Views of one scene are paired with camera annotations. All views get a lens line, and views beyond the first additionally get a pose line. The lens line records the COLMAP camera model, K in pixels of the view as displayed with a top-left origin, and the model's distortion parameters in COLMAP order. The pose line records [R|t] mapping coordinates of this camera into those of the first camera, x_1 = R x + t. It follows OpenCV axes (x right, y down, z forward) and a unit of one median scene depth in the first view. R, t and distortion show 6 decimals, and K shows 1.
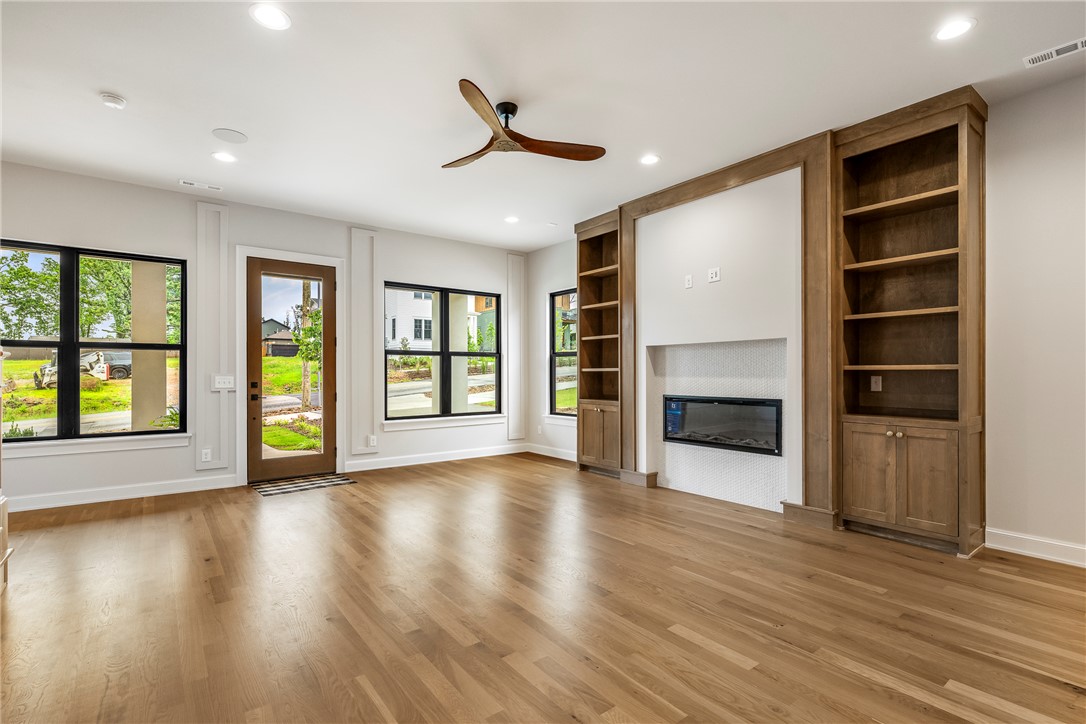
lens RADIAL K [[508.0, 0, 542.2], [0, 508.0, 371.7], [0, 0, 1]] dist [0.001261, 0.000131]
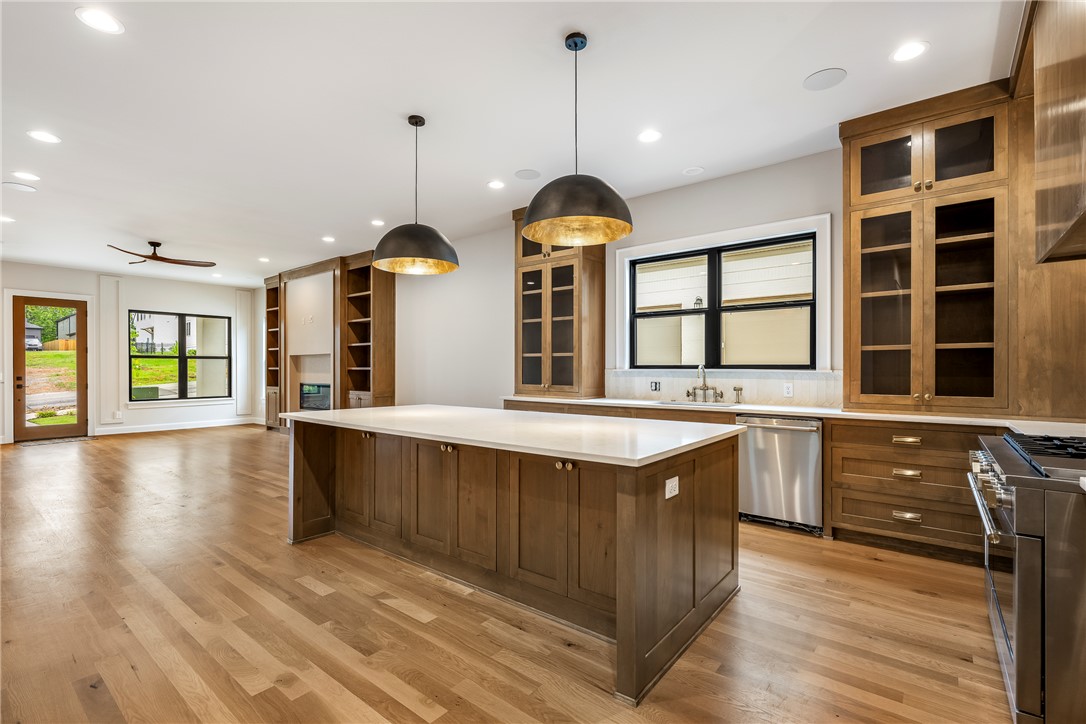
lens RADIAL K [[498.0, 0, 543.6], [0, 498.0, 365.2], [0, 0, 1]] dist [-0.000670, -0.000356]
pose [[0.972399, 0.003527, 0.233297, 0.671952], [-0.002563, 0.999987, -0.004434, -0.010927], [-0.233310, 0.003713, 0.972395, -0.905499]]
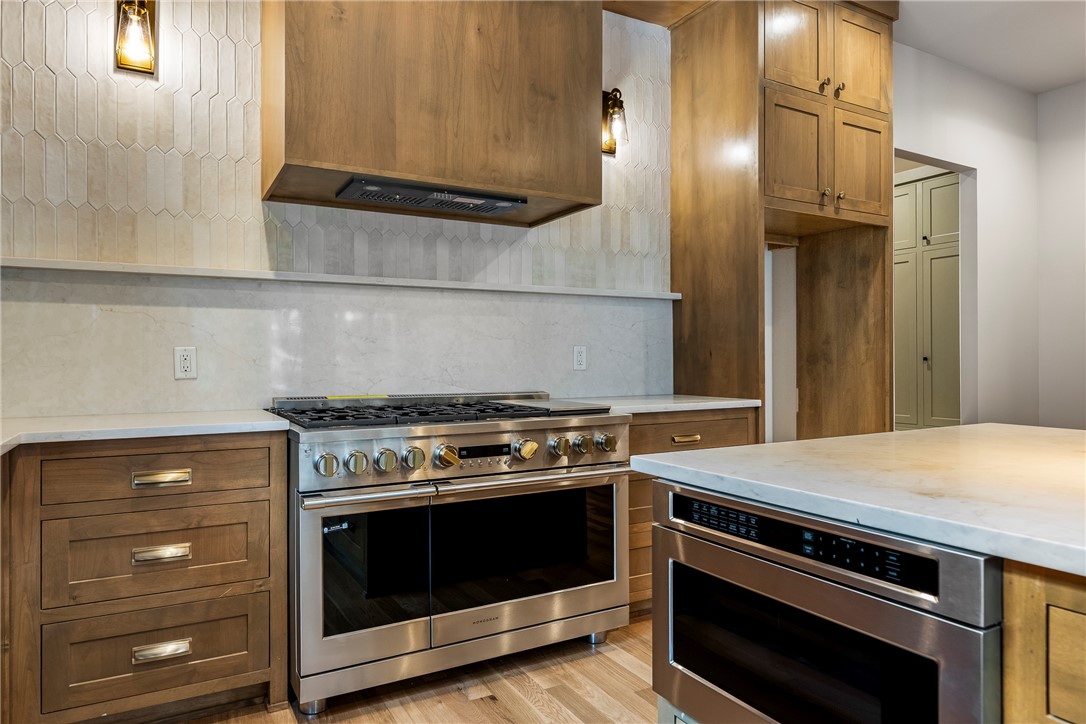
lens RADIAL K [[688.5, 0, 543.4], [0, 688.5, 358.9], [0, 0, 1]] dist [-0.000224, -0.001814]
pose [[-0.989833, 0.004543, 0.142163, 1.008206], [0.003634, 0.999971, -0.006652, 0.015611], [-0.142189, -0.006067, -0.989821, -0.163802]]
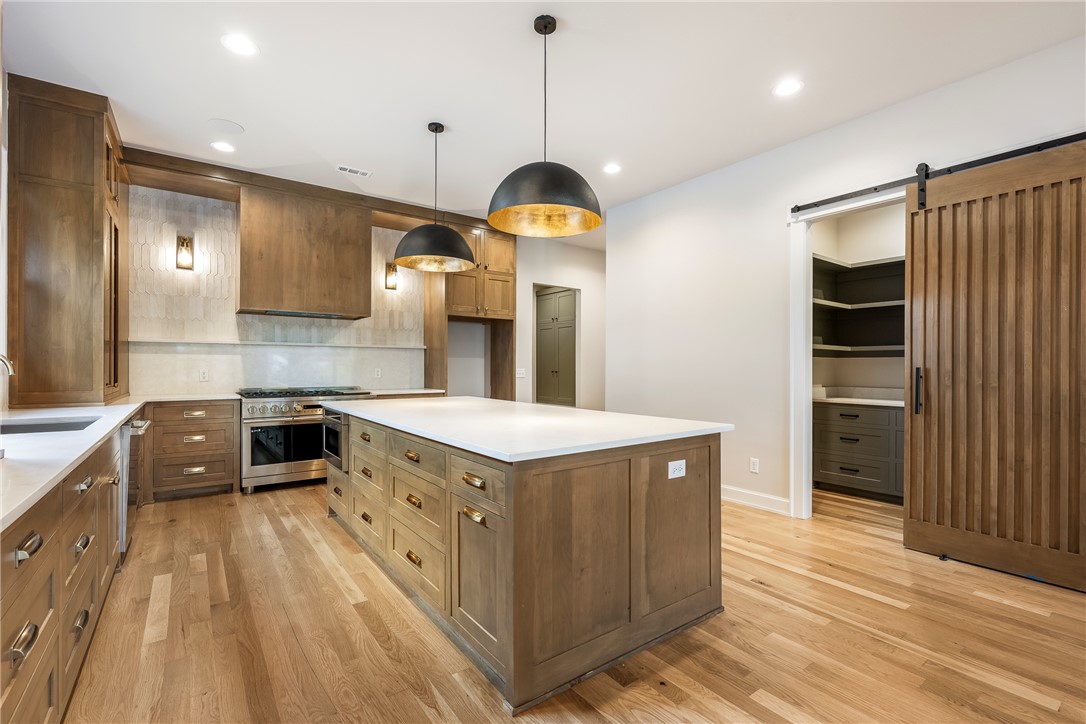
lens RADIAL K [[487.8, 0, 540.3], [0, 487.8, 368.9], [0, 0, 1]] dist [0.000212, 0.000083]
pose [[-0.999559, -0.004204, 0.029410, 0.652415], [-0.004203, 0.999991, 0.000086, -0.001153], [-0.029410, -0.000038, -0.999567, 0.311035]]
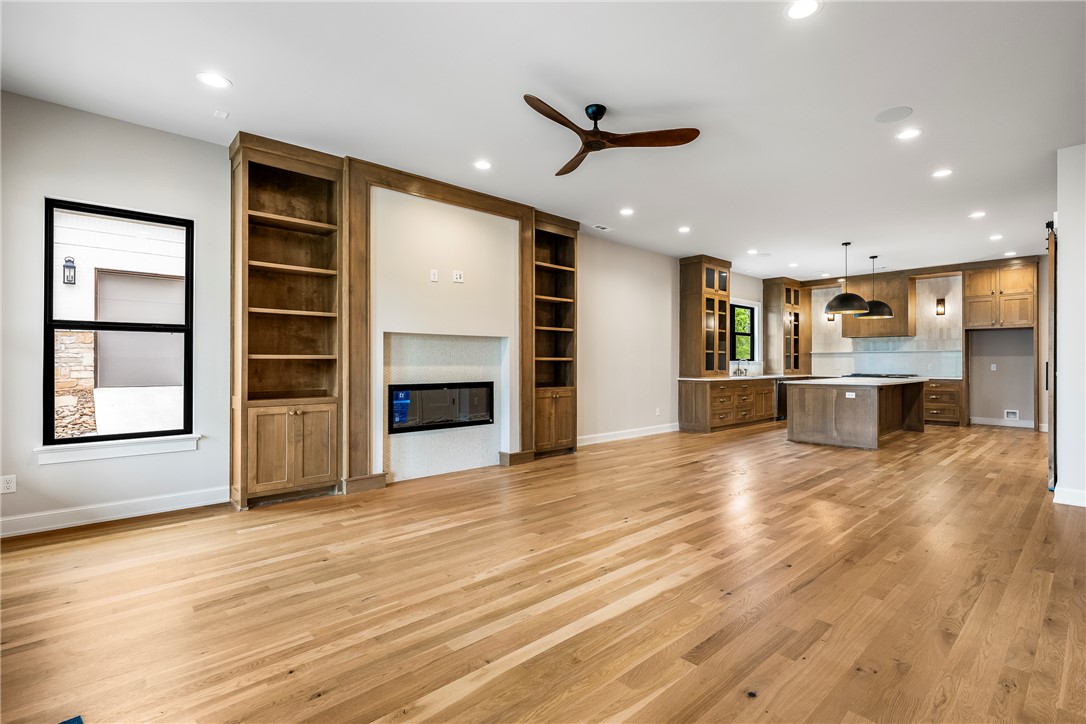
lens RADIAL K [[507.4, 0, 566.3], [0, 507.4, 360.4], [0, 0, 1]] dist [-0.000029, 0.000303]
pose [[-0.103355, 0.004390, 0.994635, -0.750854], [-0.005633, 0.999972, -0.004999, 0.003192], [-0.994629, -0.006120, -0.103327, 0.792621]]
